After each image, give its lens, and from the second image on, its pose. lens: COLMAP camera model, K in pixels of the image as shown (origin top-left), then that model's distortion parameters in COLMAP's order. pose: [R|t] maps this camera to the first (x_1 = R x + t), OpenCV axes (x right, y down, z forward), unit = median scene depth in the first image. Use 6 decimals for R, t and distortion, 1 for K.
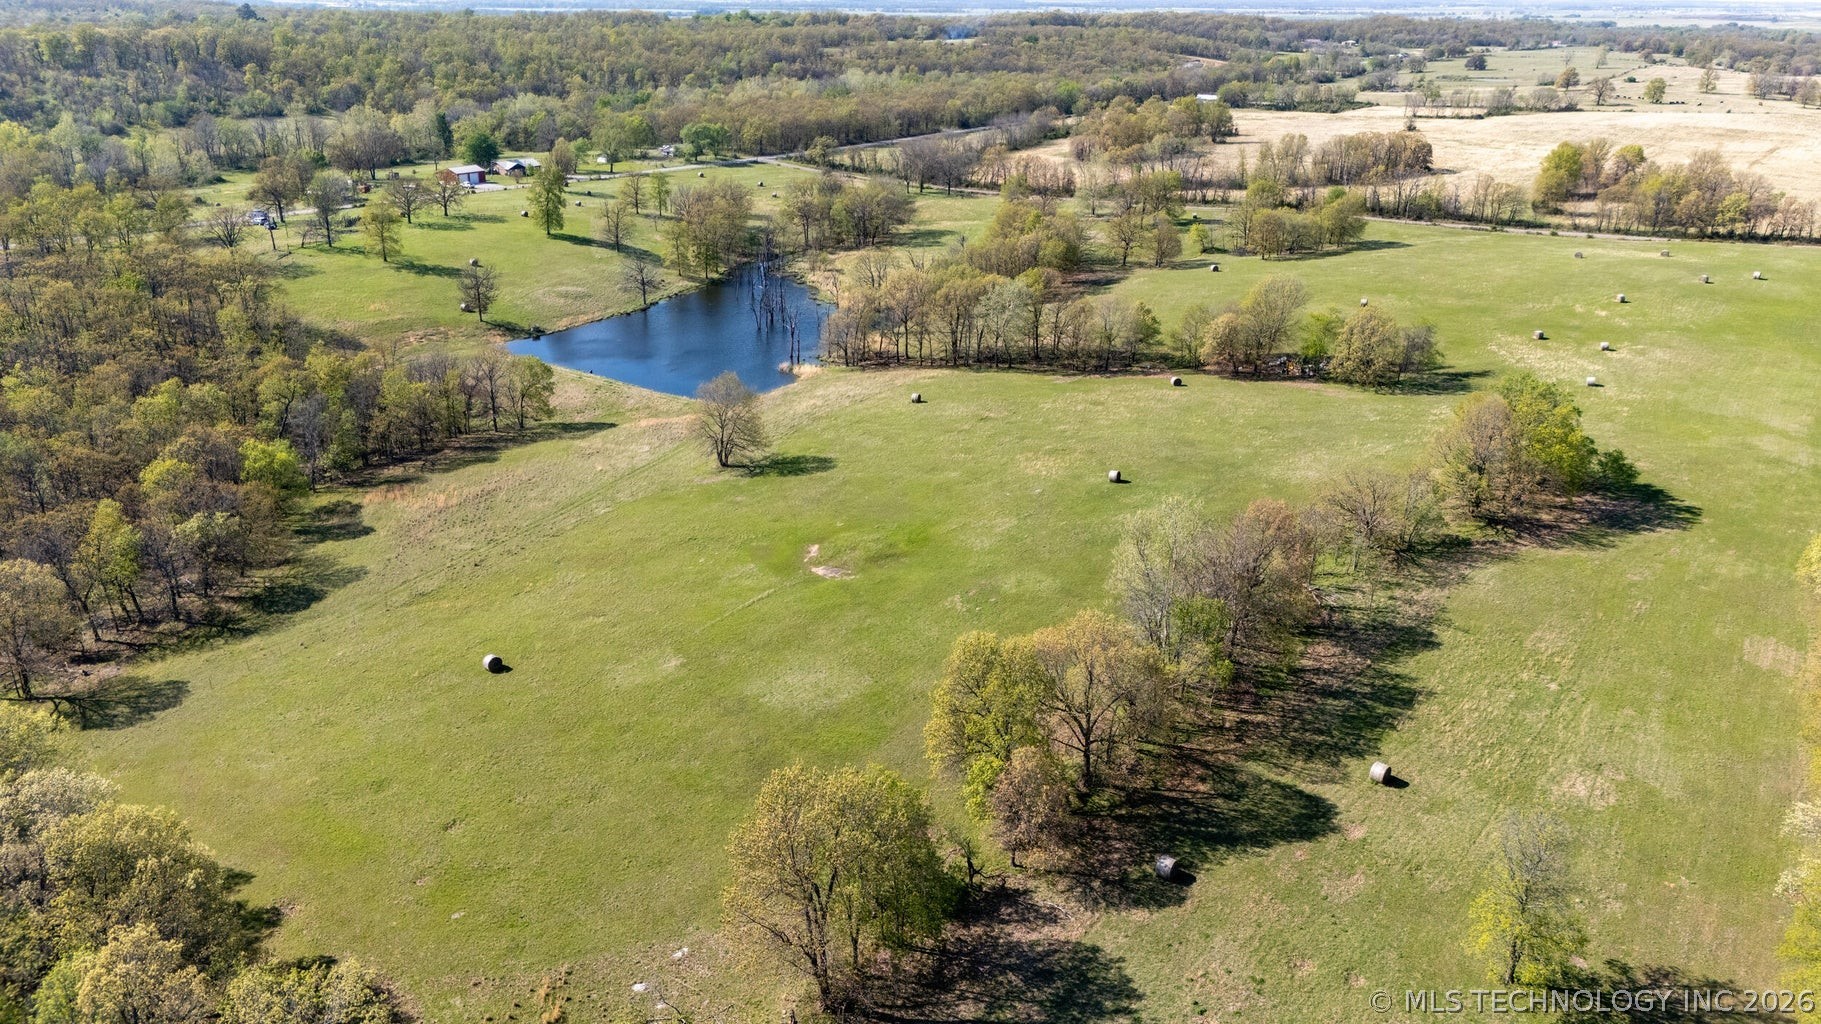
lens RADIAL K [[1330.0, 0, 910.5], [0, 1330.0, 512.0], [0, 0, 1]] dist [0.057581, -0.038472]
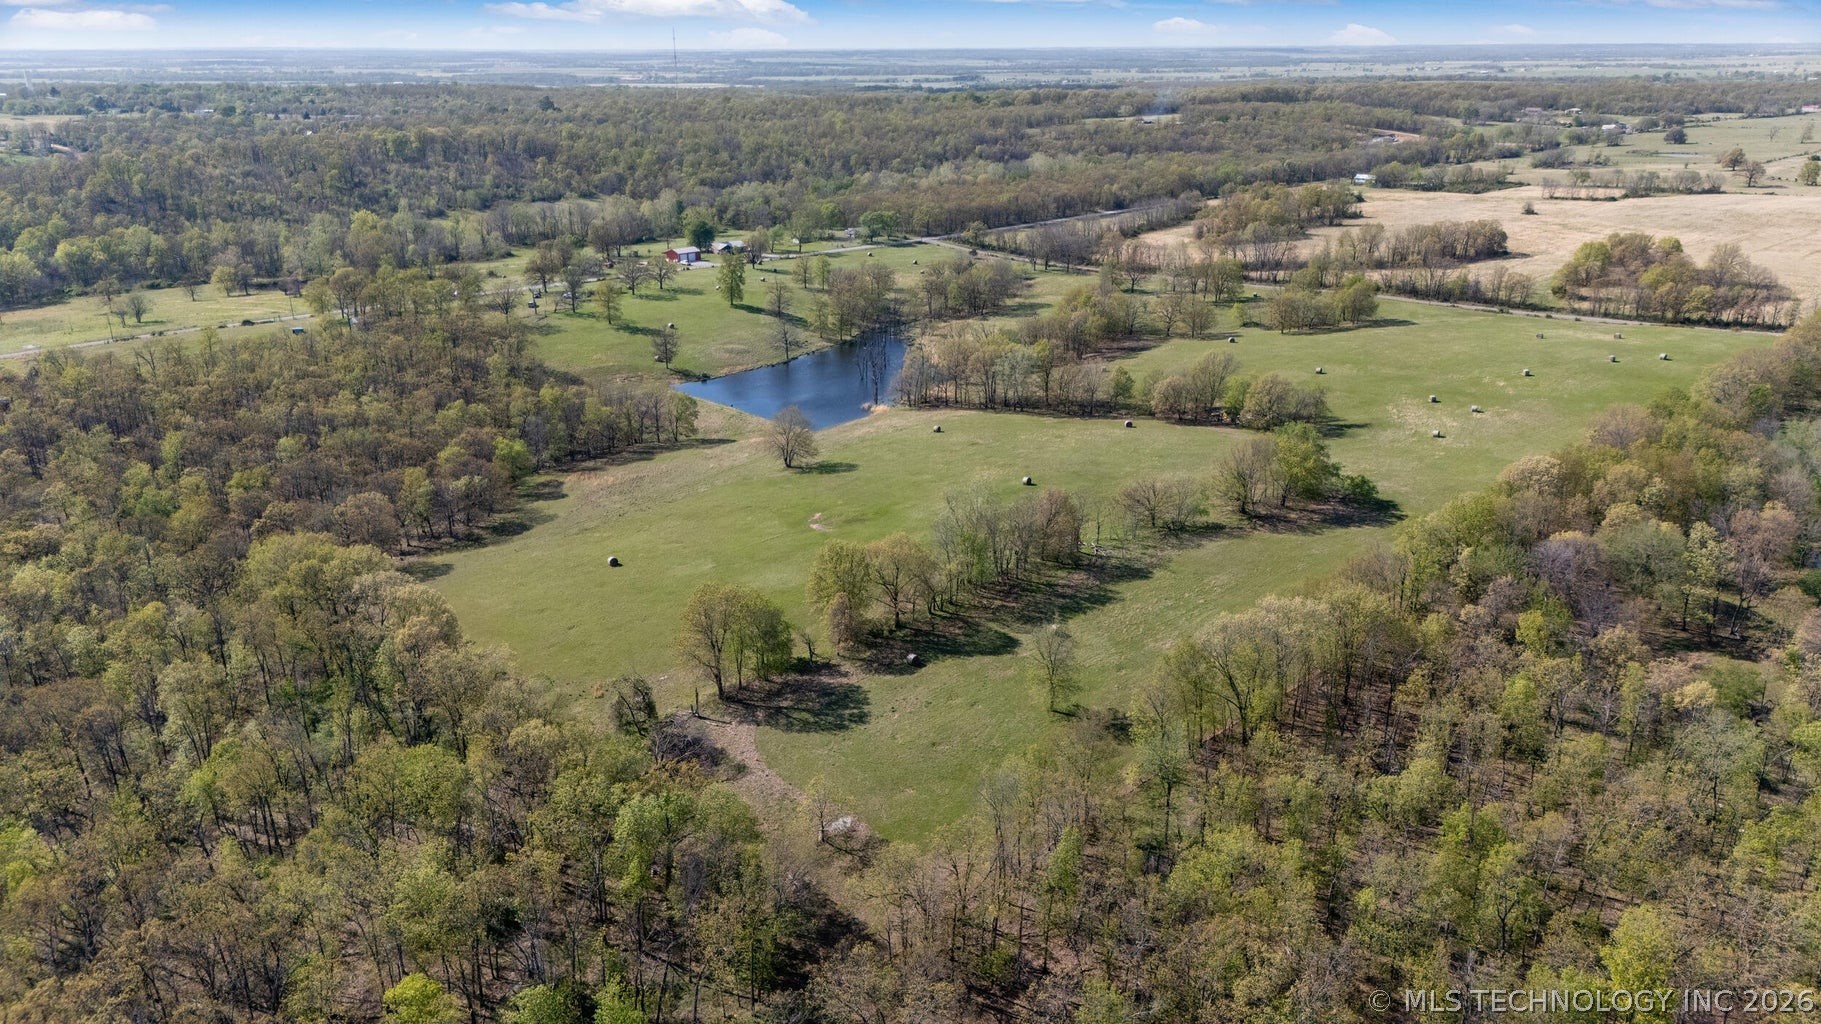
lens RADIAL K [[1318.8, 0, 910.5], [0, 1318.8, 512.0], [0, 0, 1]] dist [0.087987, -0.086634]
pose [[0.983064, 0.044174, -0.177860, 0.156725], [-0.050934, 0.998136, -0.033620, 0.035435], [0.176043, 0.042110, 0.983481, -0.267569]]
